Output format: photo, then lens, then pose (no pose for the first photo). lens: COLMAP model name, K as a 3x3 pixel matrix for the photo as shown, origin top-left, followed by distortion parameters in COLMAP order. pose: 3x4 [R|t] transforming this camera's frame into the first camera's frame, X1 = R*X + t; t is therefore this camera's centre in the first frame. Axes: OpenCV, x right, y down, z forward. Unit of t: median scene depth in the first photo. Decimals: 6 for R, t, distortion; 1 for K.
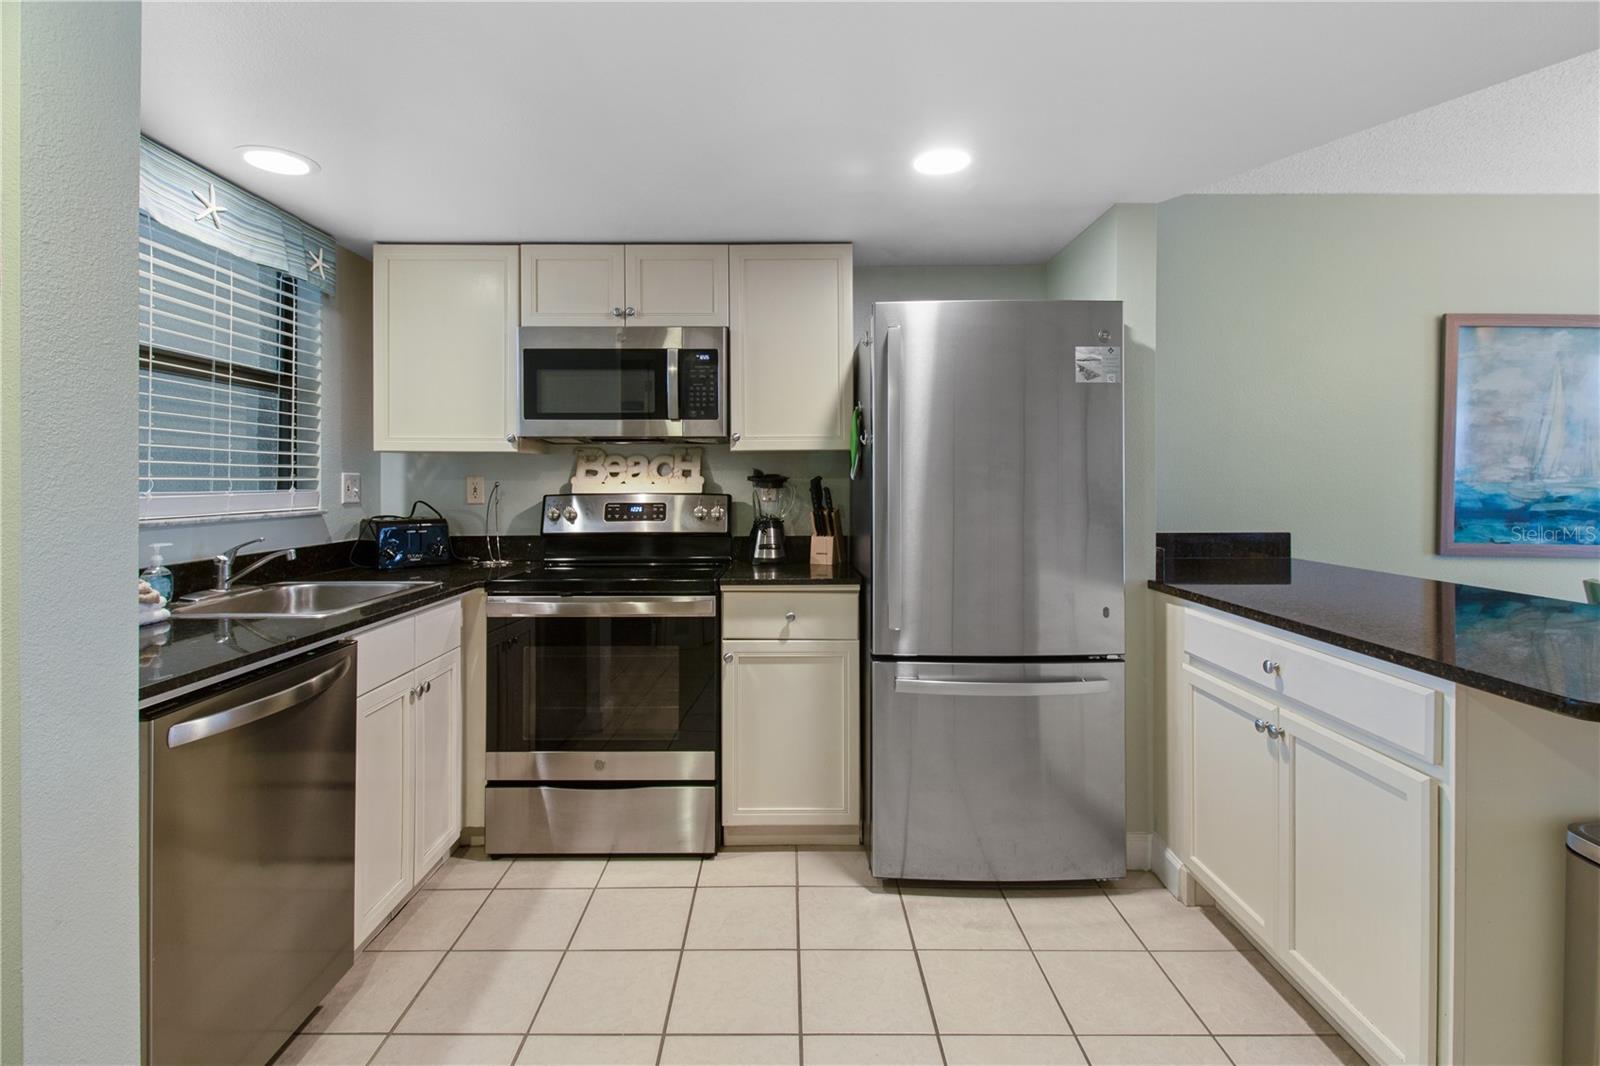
lens RADIAL K [[746.0, 0, 838.4], [0, 746.0, 483.3], [0, 0, 1]] dist [0.012323, -0.009454]
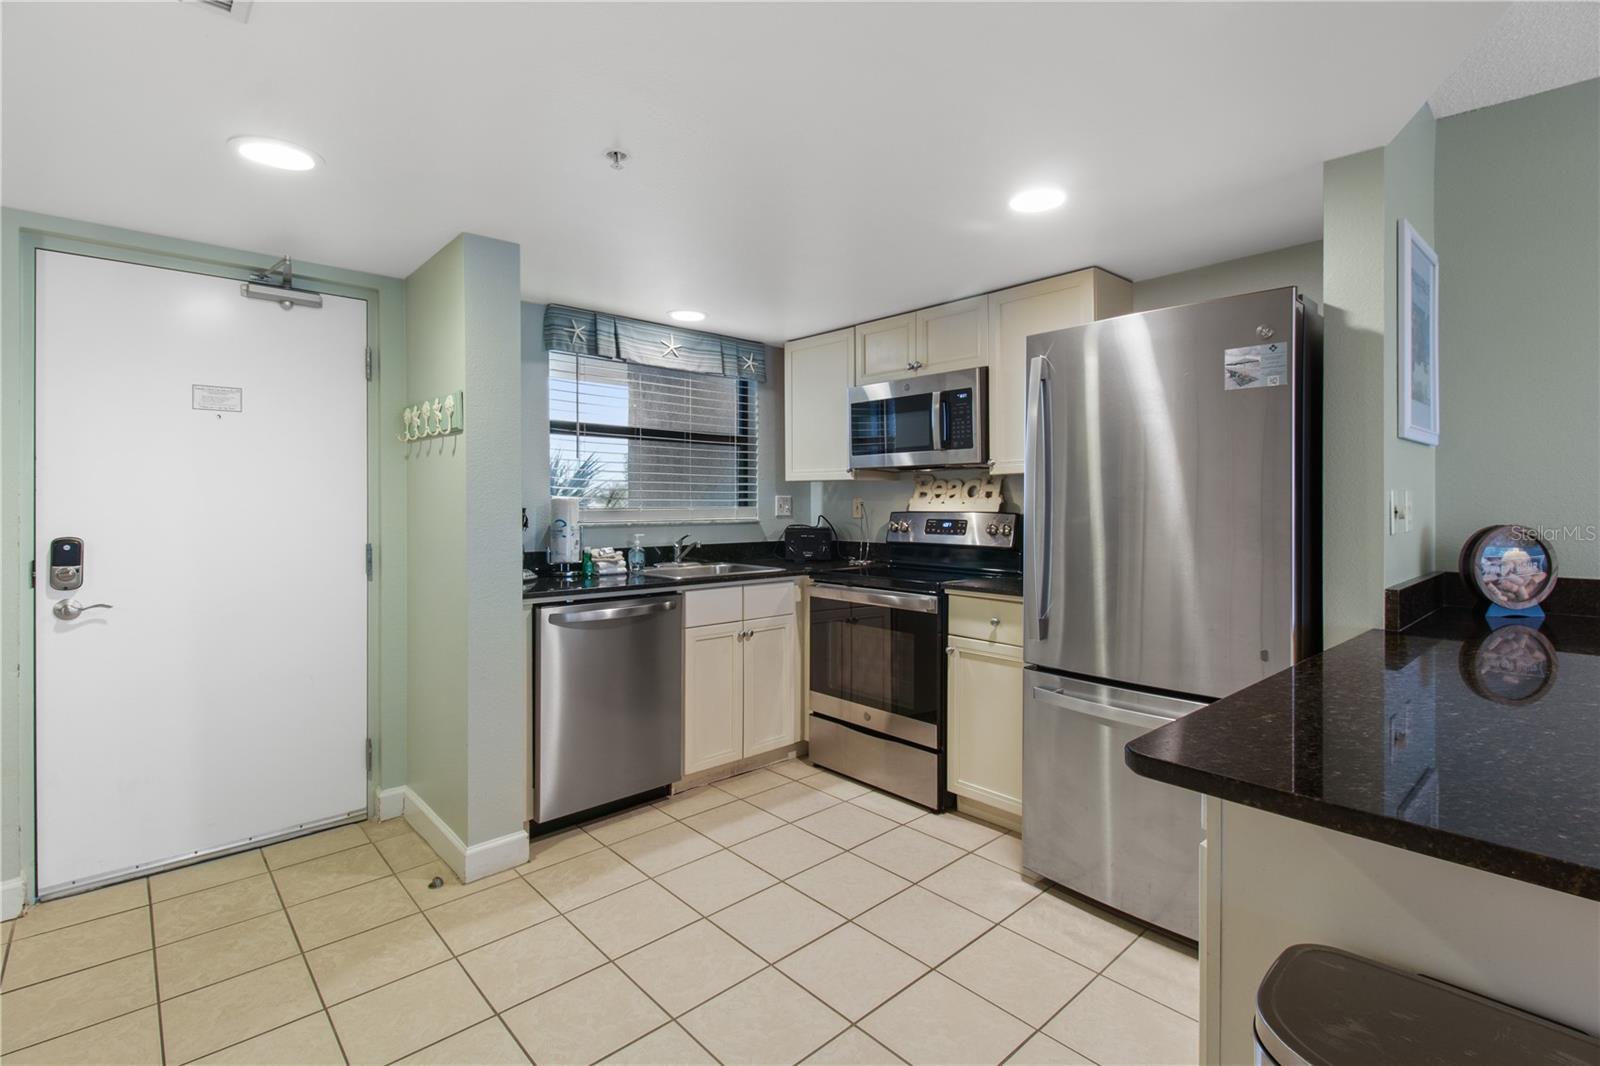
lens RADIAL K [[746.0, 0, 809.1], [0, 746.0, 505.1], [0, 0, 1]] dist [0.012323, -0.009454]
pose [[0.675826, 0.004964, -0.737044, 0.526920], [-0.003447, 0.999988, 0.003575, -0.000557], [0.737053, 0.000124, 0.675835, 0.030629]]
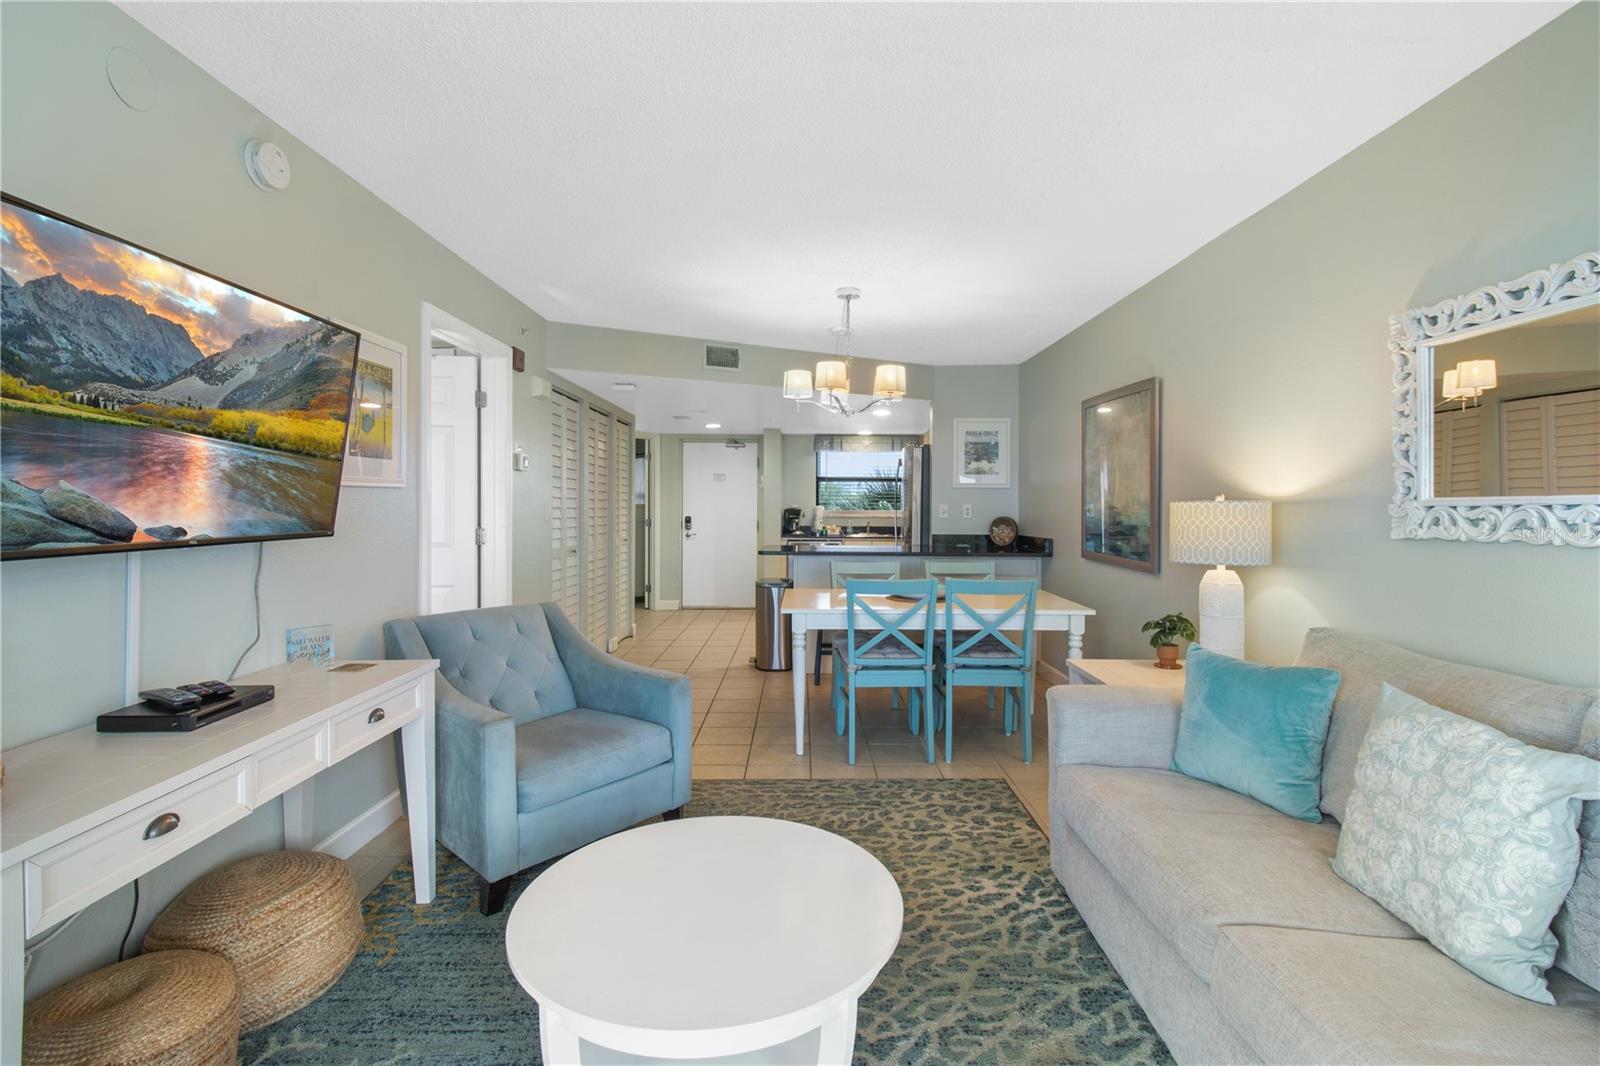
lens RADIAL K [[746.0, 0, 808.8], [0, 746.0, 507.3], [0, 0, 1]] dist [0.012323, -0.009454]
pose [[0.016638, 0.002894, -0.999857, 2.646408], [-0.007180, 0.999970, 0.002774, -0.009805], [0.999836, 0.007133, 0.016658, 0.464036]]
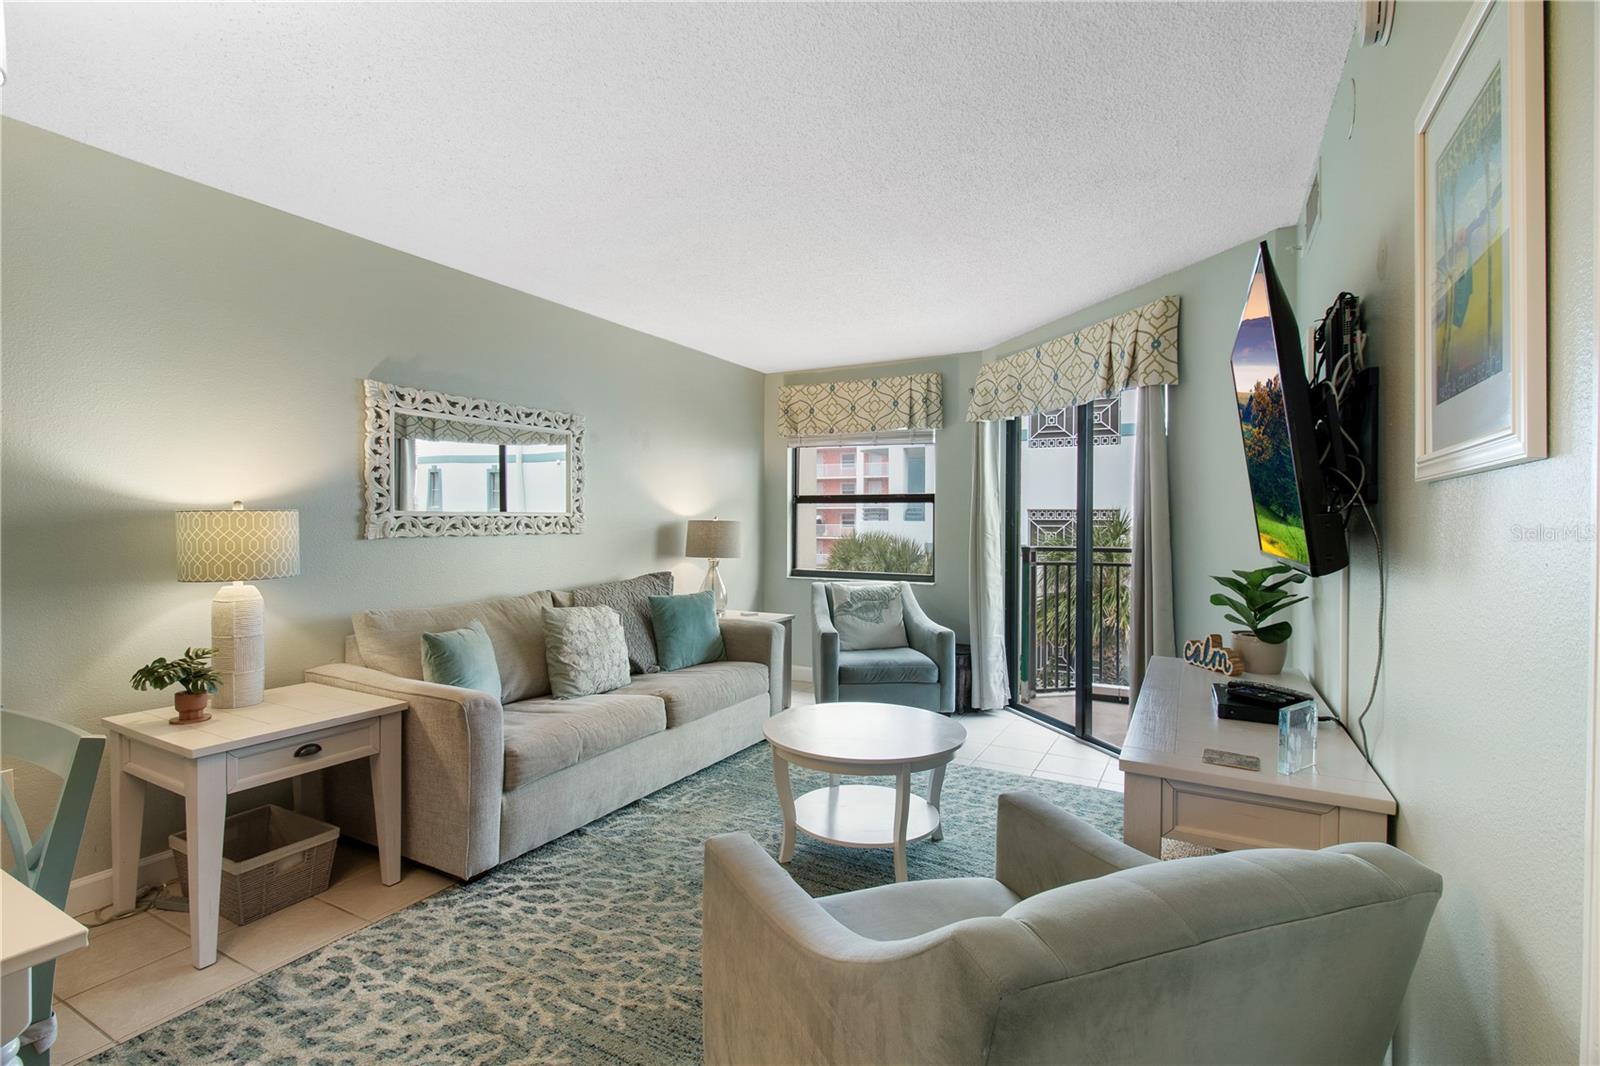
lens RADIAL K [[746.0, 0, 810.7], [0, 746.0, 522.0], [0, 0, 1]] dist [0.012323, -0.009454]
pose [[0.459204, 0.003827, 0.888322, 1.116236], [-0.003703, 0.999990, -0.002394, -0.004267], [-0.888323, -0.002190, 0.459214, -0.014983]]
